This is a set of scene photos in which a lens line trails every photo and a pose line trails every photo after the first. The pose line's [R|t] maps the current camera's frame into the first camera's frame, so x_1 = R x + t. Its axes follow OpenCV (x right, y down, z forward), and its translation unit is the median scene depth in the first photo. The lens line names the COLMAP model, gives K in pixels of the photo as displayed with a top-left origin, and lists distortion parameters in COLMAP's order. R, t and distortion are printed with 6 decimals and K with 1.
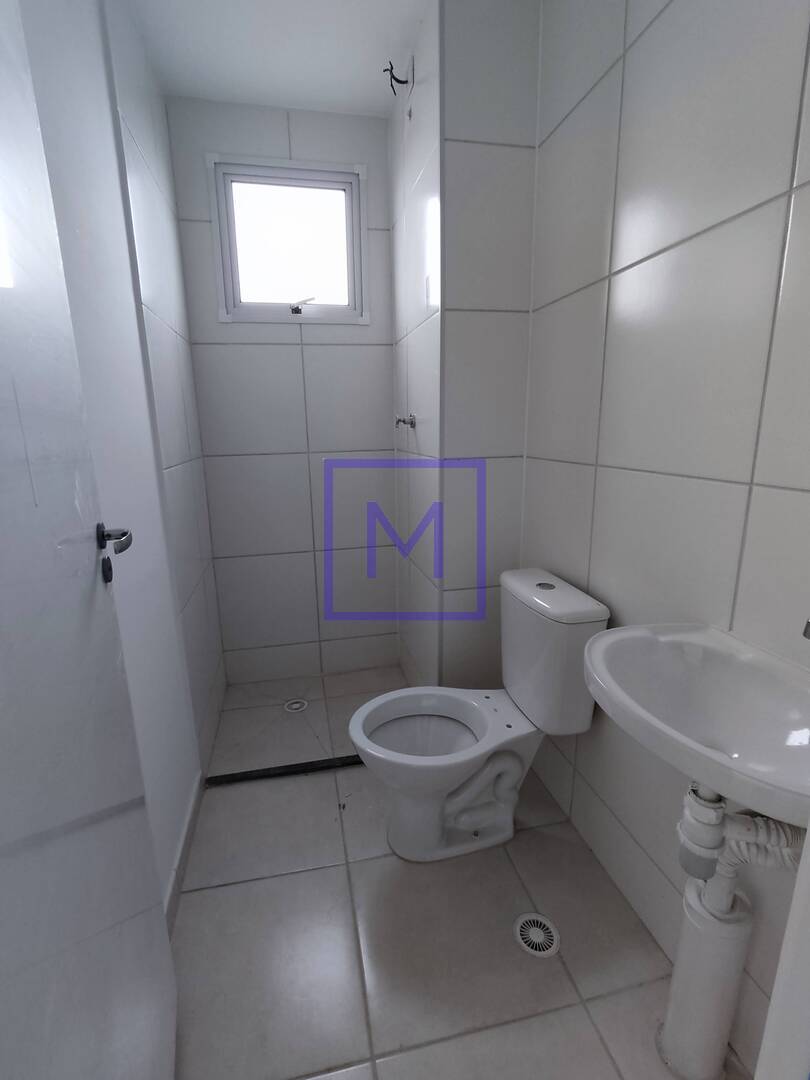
lens RADIAL K [[492.5, 0, 395.5], [0, 492.5, 540.9], [0, 0, 1]] dist [-0.003024, -0.002929]
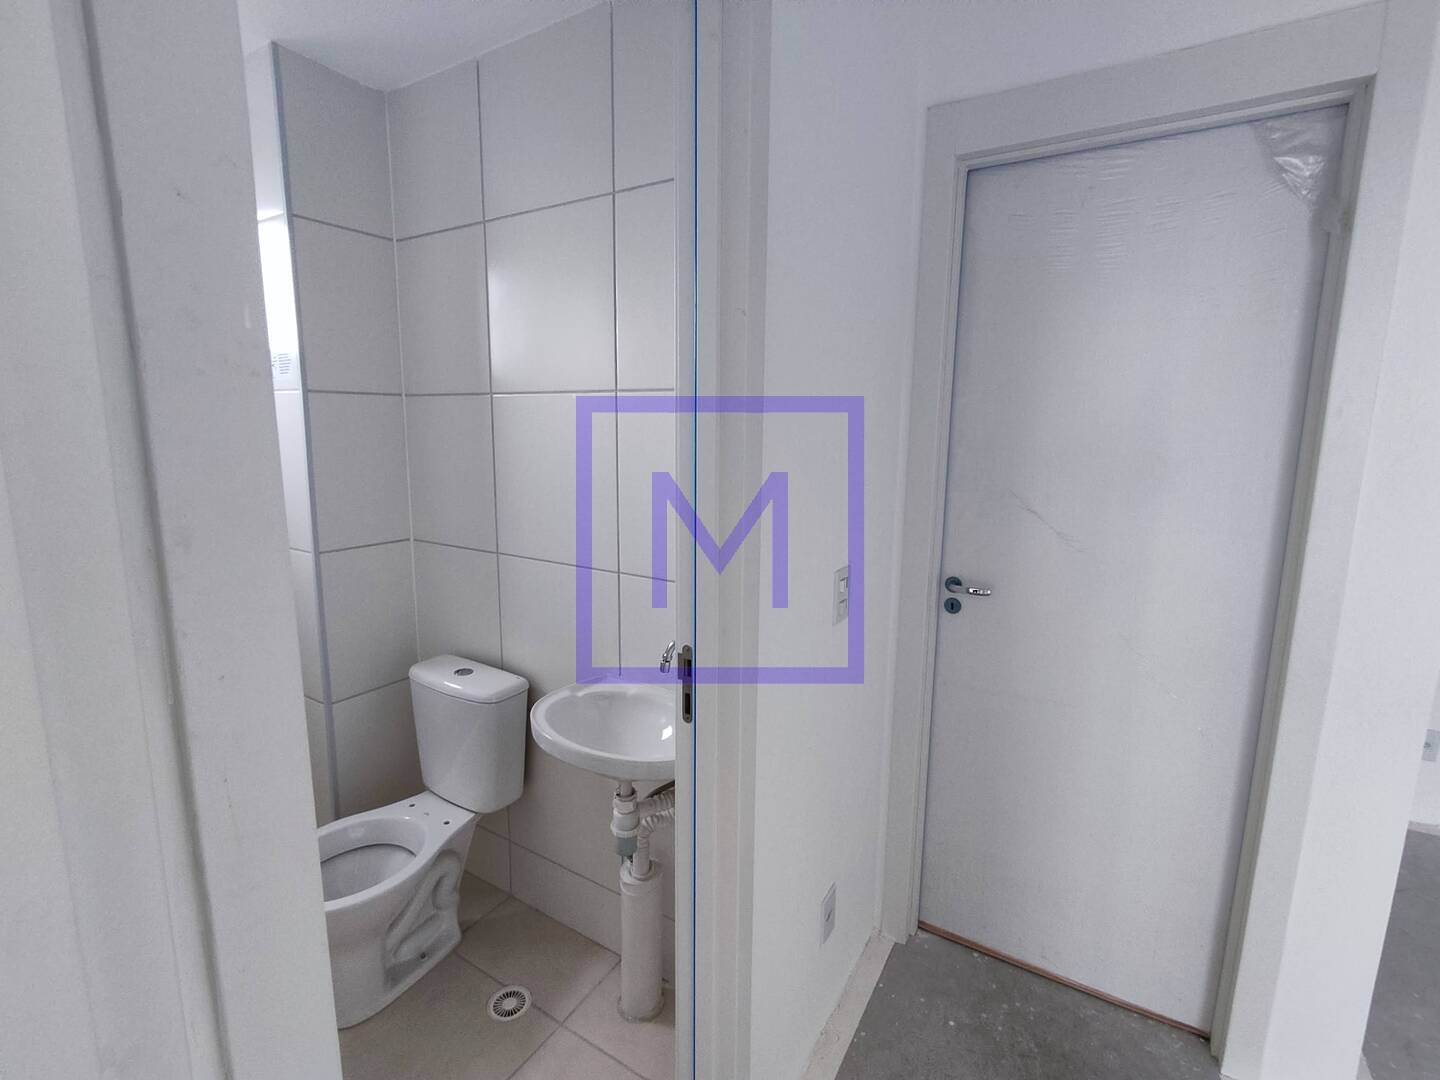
lens RADIAL K [[656.7, 0, 717.5], [0, 656.7, 534.9], [0, 0, 1]] dist [-0.003024, -0.002929]
pose [[0.691142, -0.089056, 0.717211, -0.271056], [0.139810, 0.990108, -0.011787, -0.095809], [-0.709067, 0.108420, 0.696757, -0.339269]]
